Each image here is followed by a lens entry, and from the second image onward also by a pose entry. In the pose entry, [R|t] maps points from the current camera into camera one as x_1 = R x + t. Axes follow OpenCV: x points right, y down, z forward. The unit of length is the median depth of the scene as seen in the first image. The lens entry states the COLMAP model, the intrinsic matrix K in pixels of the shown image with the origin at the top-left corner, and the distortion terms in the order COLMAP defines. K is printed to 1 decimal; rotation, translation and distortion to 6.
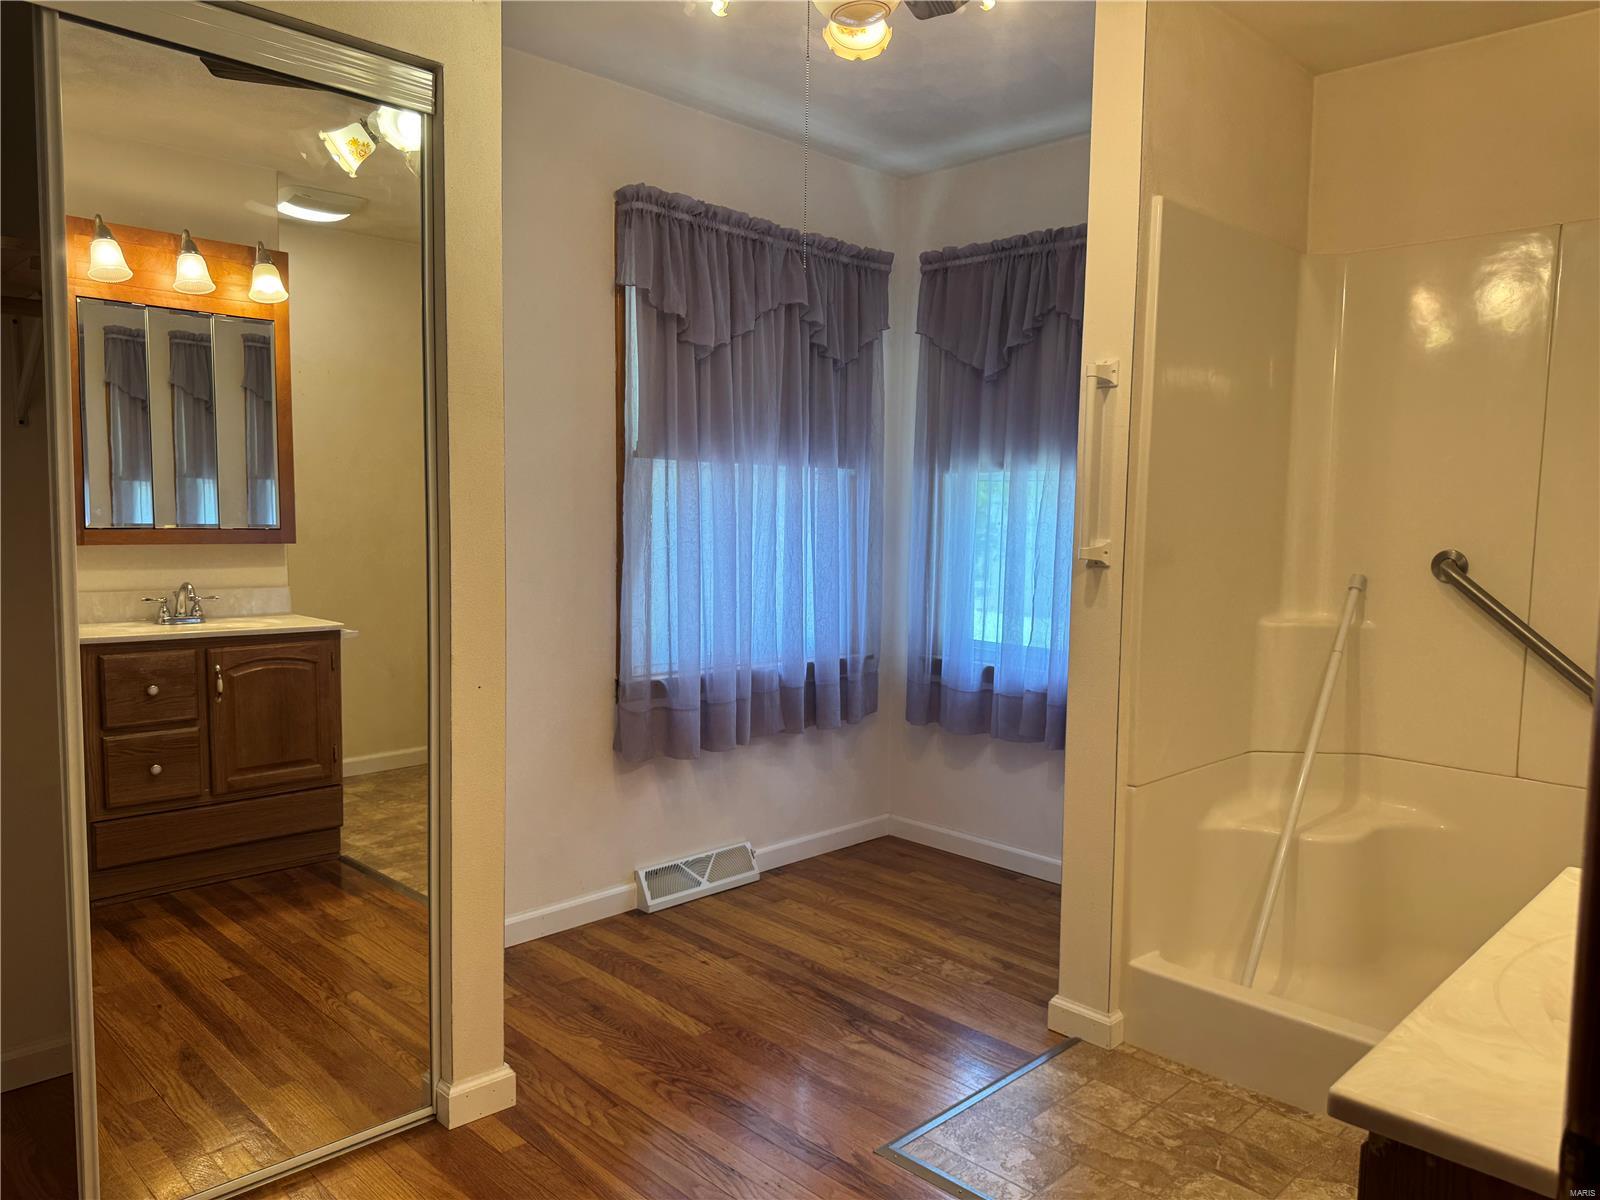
lens RADIAL K [[1131.6, 0, 812.3], [0, 1131.6, 601.0], [0, 0, 1]] dist [0.045486, -0.058313]
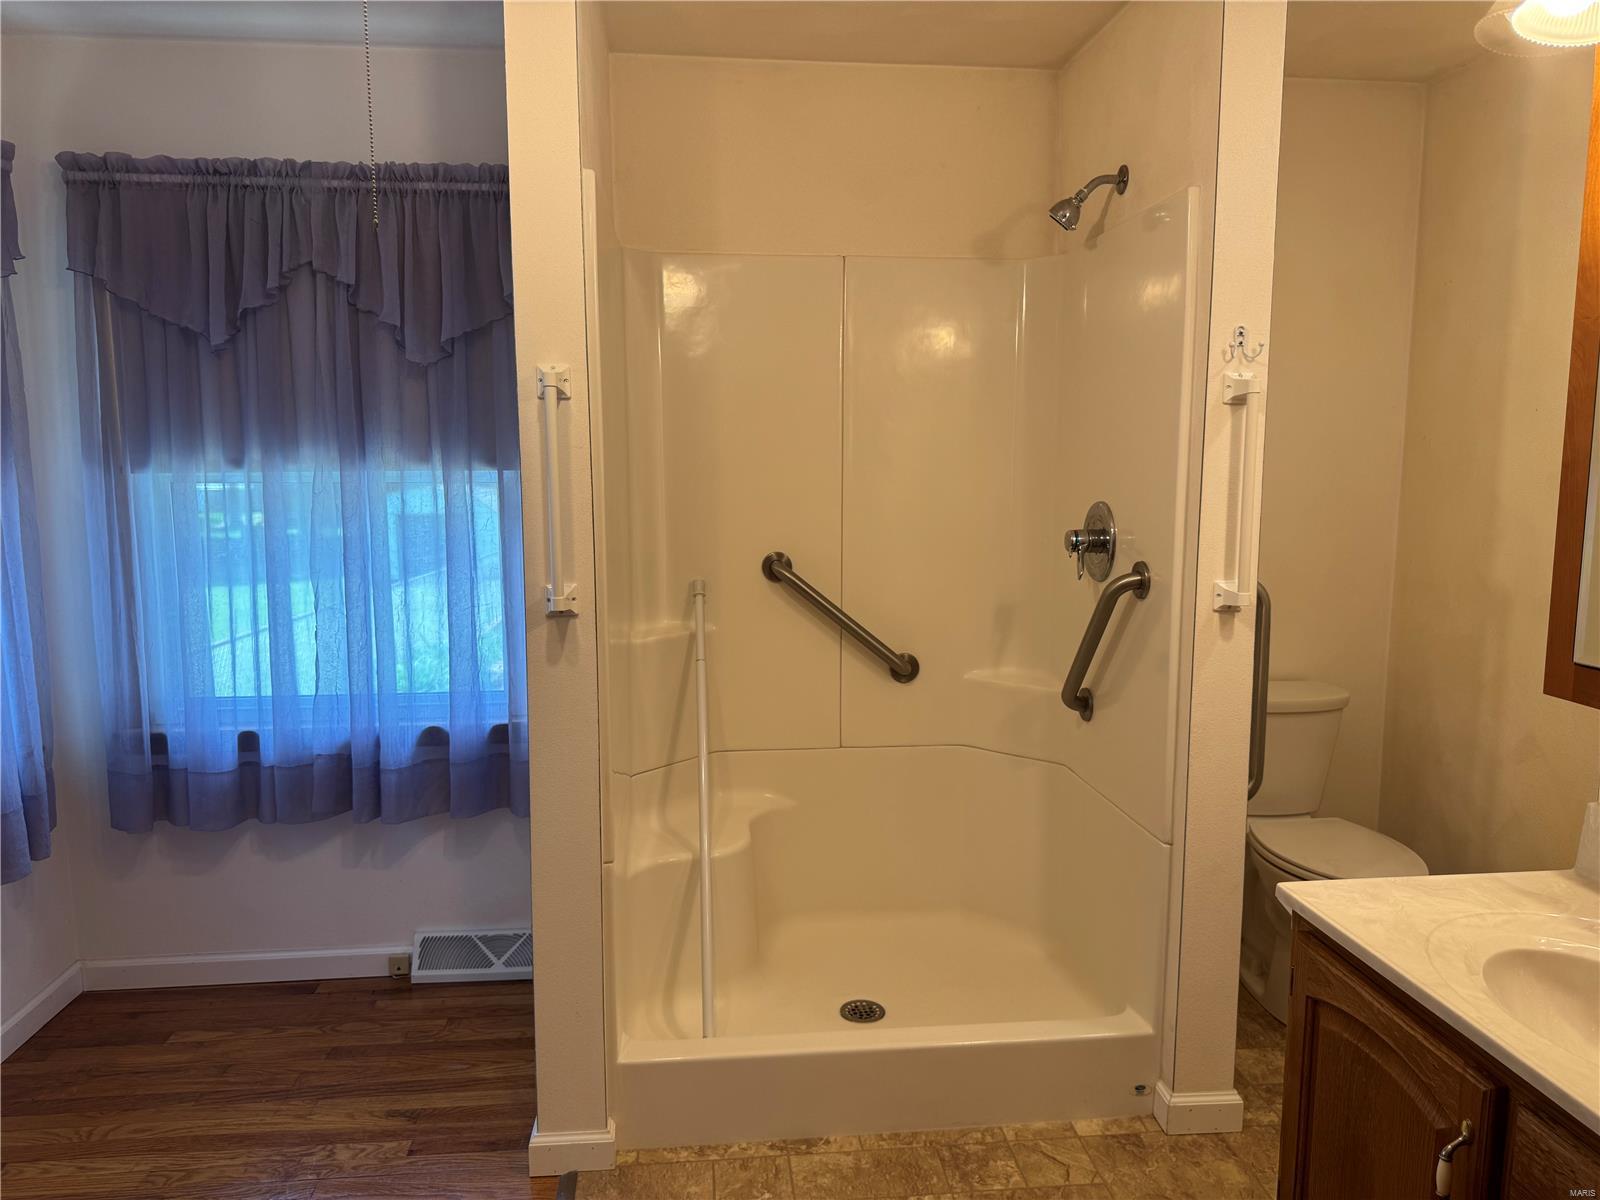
lens RADIAL K [[1131.6, 0, 811.4], [0, 1131.6, 585.2], [0, 0, 1]] dist [0.045486, -0.058313]
pose [[0.631555, -0.104778, 0.768219, -0.202650], [0.072376, 0.994467, 0.076136, -0.078068], [-0.771946, 0.007516, 0.635644, 0.254961]]
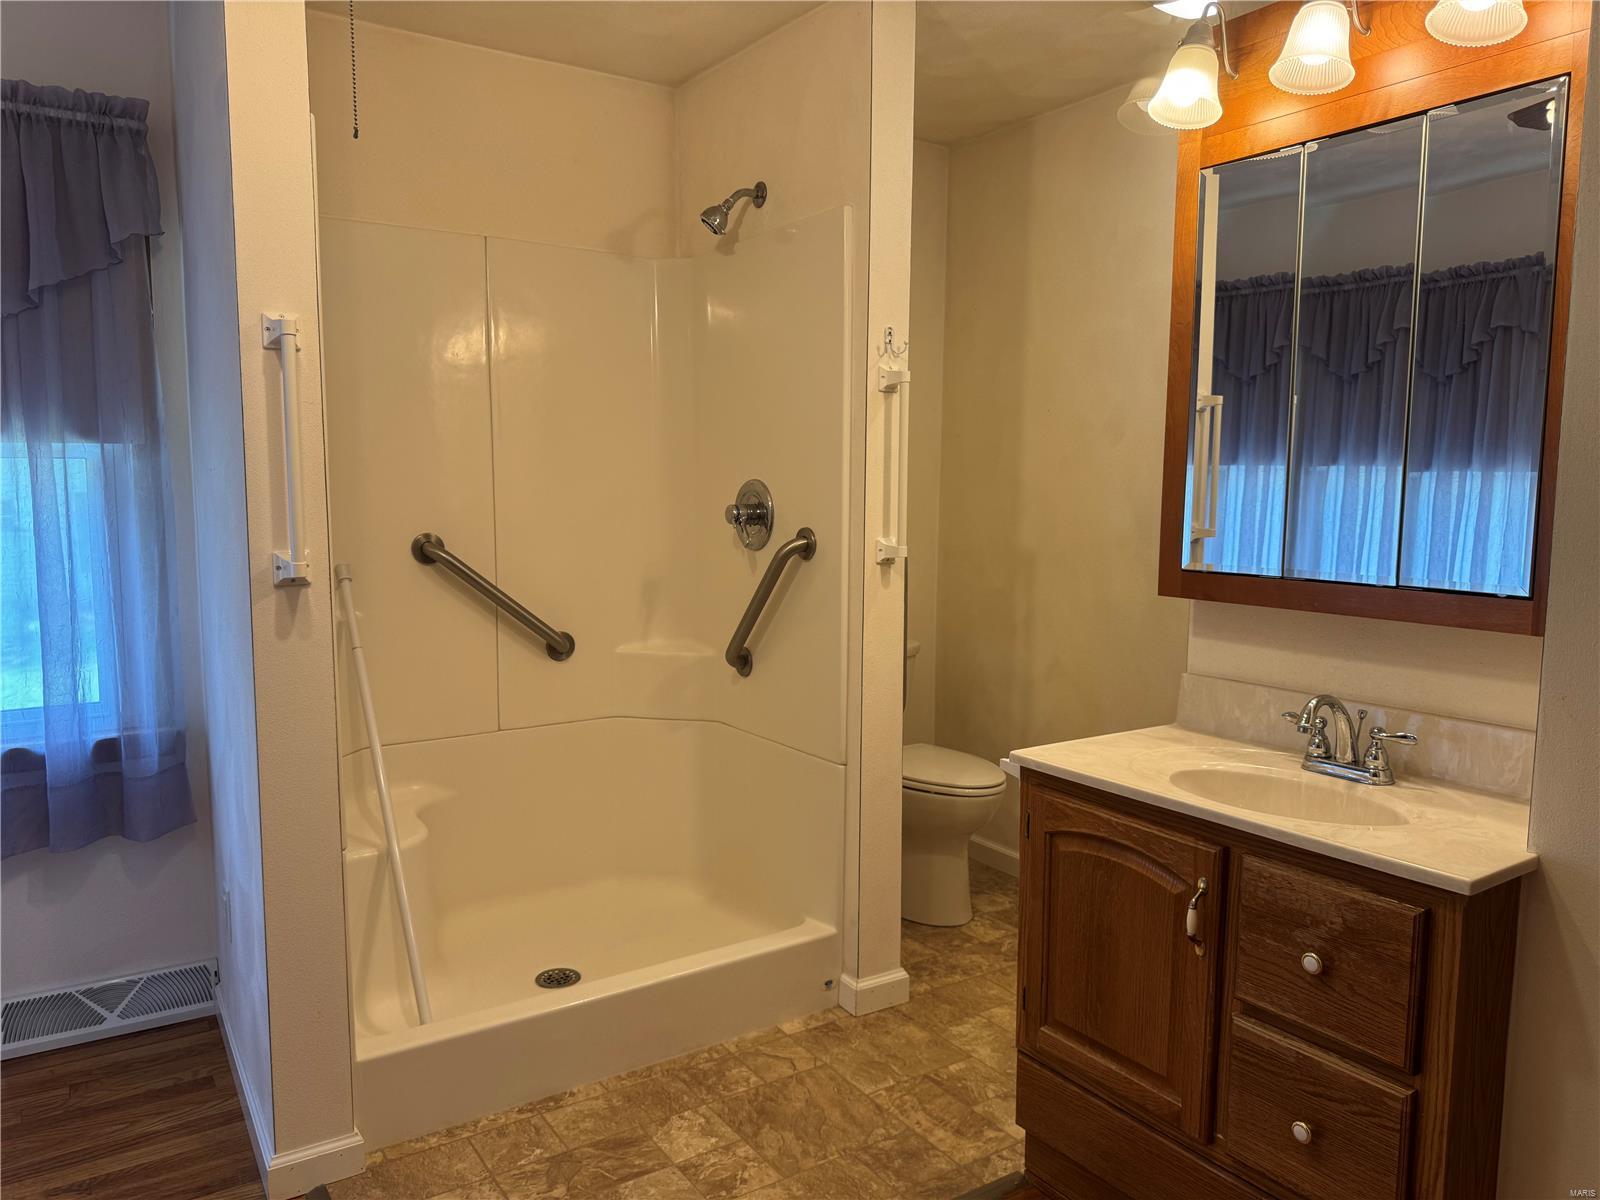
lens RADIAL K [[1131.6, 0, 801.0], [0, 1131.6, 588.8], [0, 0, 1]] dist [0.045486, -0.058313]
pose [[0.202931, -0.109368, 0.973066, -0.327615], [0.076979, 0.992449, 0.095493, -0.057423], [-0.976162, 0.055527, 0.209818, 0.385136]]
